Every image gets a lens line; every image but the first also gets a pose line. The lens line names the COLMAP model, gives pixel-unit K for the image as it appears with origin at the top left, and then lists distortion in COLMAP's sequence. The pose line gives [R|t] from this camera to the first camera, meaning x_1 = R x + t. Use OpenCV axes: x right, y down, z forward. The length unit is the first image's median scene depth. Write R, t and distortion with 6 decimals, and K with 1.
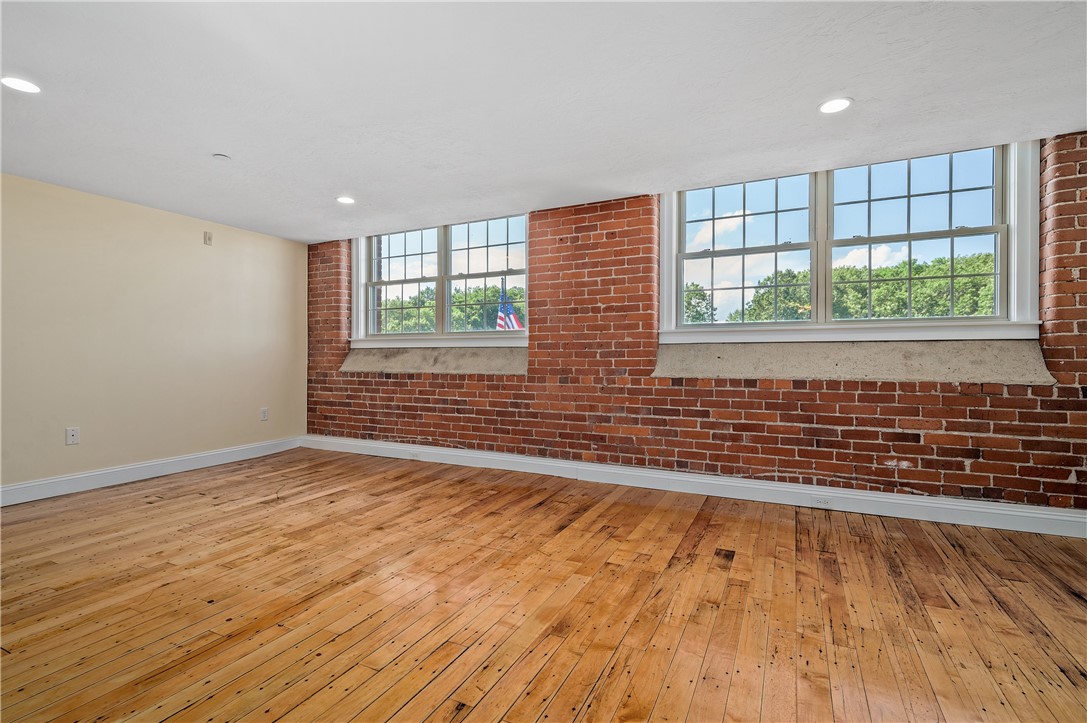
lens RADIAL K [[504.2, 0, 536.1], [0, 504.2, 348.6], [0, 0, 1]] dist [-0.000295, 0.000225]
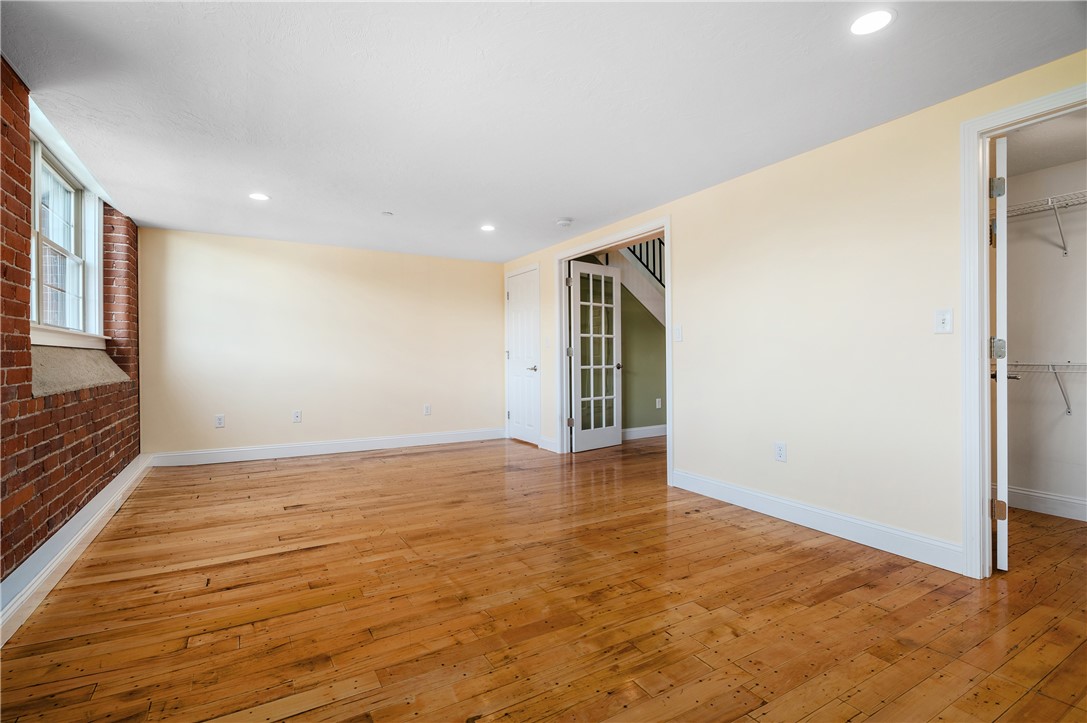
lens RADIAL K [[494.5, 0, 537.0], [0, 494.5, 348.3], [0, 0, 1]] dist [0.000777, 0.000117]
pose [[-0.840395, 0.015224, 0.541760, -0.862690], [-0.005052, 0.999342, -0.035921, 0.023157], [-0.541951, -0.032925, -0.839765, 1.696707]]
